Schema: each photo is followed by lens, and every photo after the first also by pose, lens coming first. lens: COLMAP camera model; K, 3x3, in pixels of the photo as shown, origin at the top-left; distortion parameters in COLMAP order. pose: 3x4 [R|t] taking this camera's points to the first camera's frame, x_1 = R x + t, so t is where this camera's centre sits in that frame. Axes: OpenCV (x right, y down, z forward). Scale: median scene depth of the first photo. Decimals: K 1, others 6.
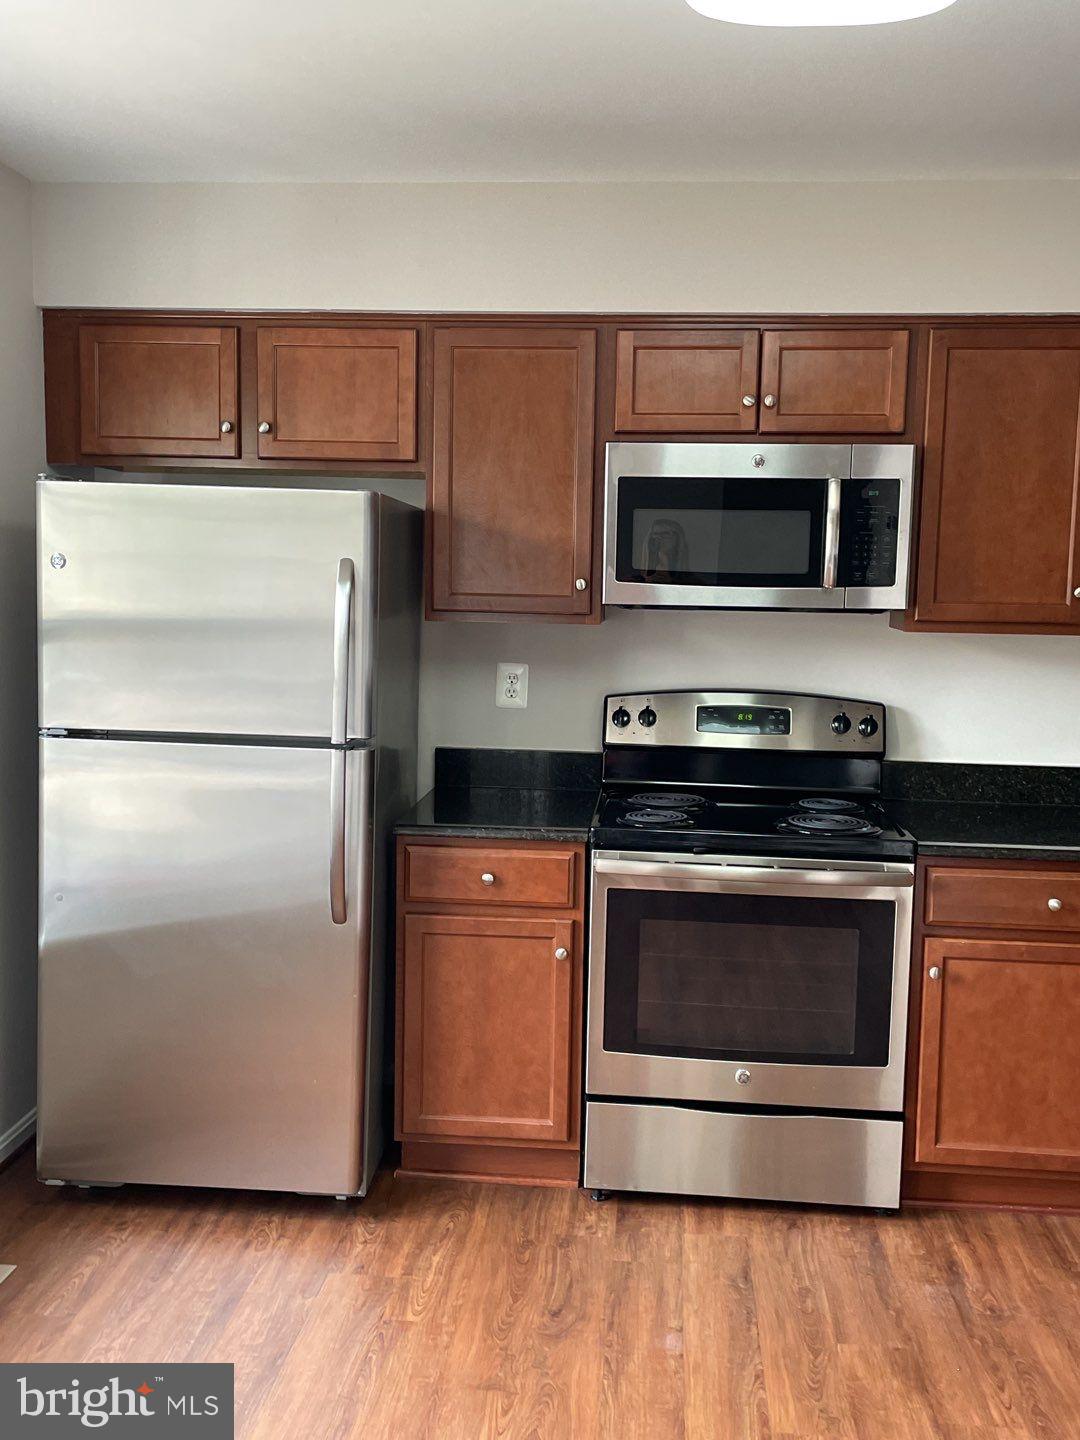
lens RADIAL K [[1435.0, 0, 540.0], [0, 1435.0, 720.0], [0, 0, 1]] dist [0.093033, -0.168778]
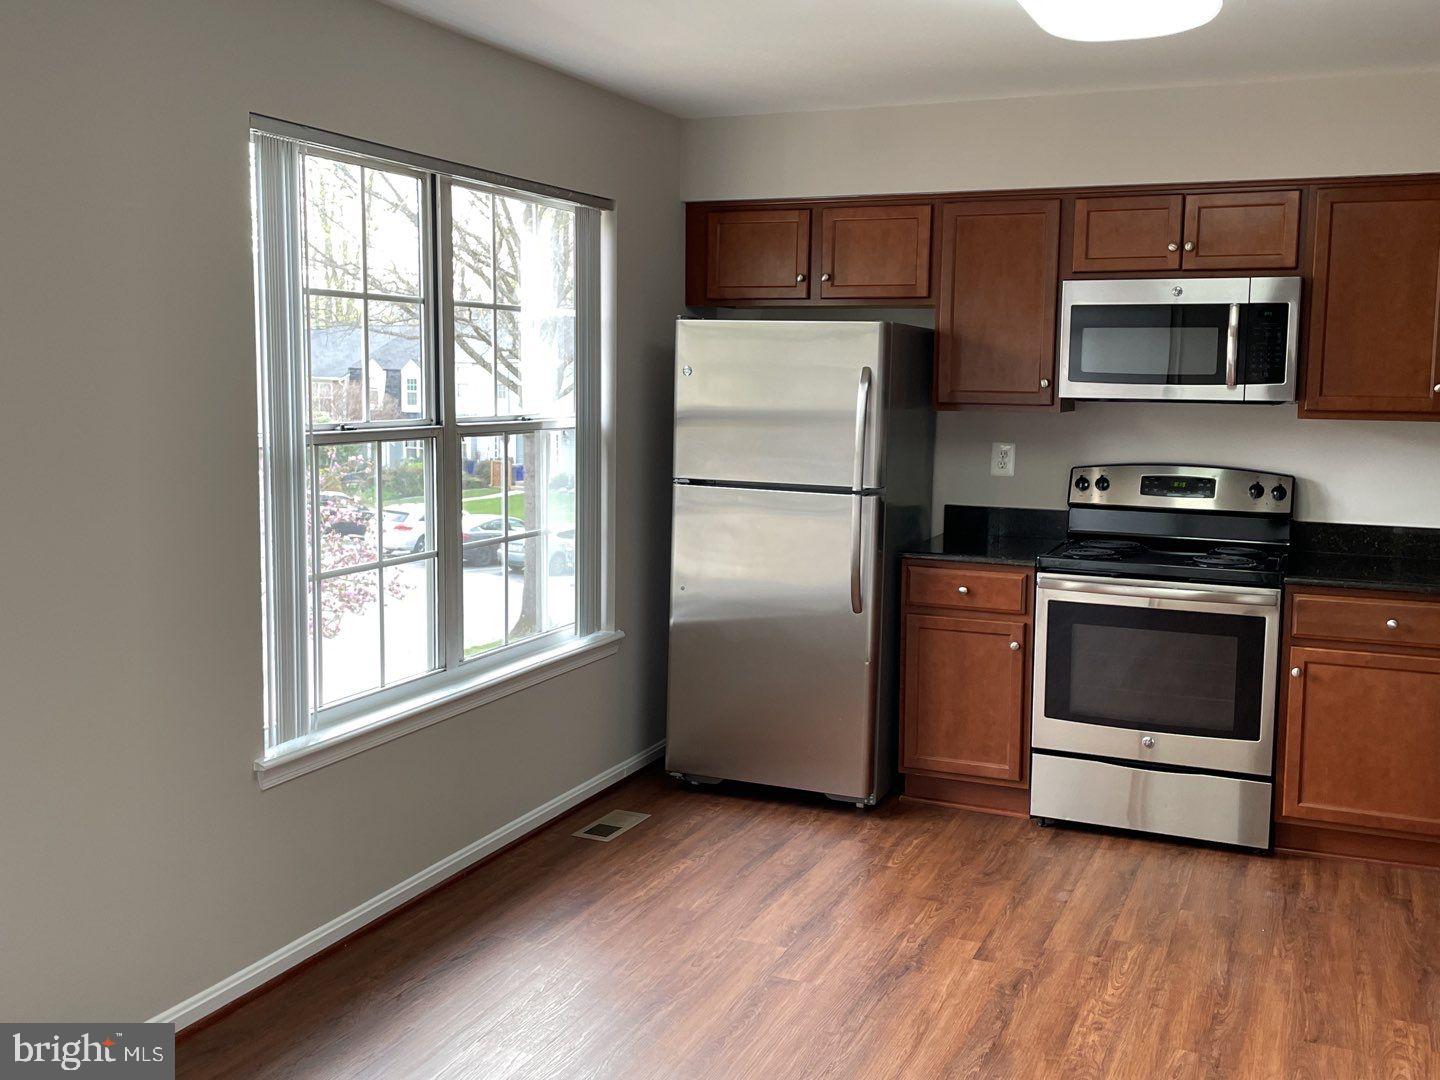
lens RADIAL K [[1435.0, 0, 720.0], [0, 1435.0, 540.0], [0, 0, 1]] dist [0.093033, -0.168778]
pose [[0.949968, 0.029433, -0.310959, 0.174924], [-0.027066, 0.999563, 0.011926, 0.049200], [0.311174, -0.002913, 0.950349, -0.429557]]
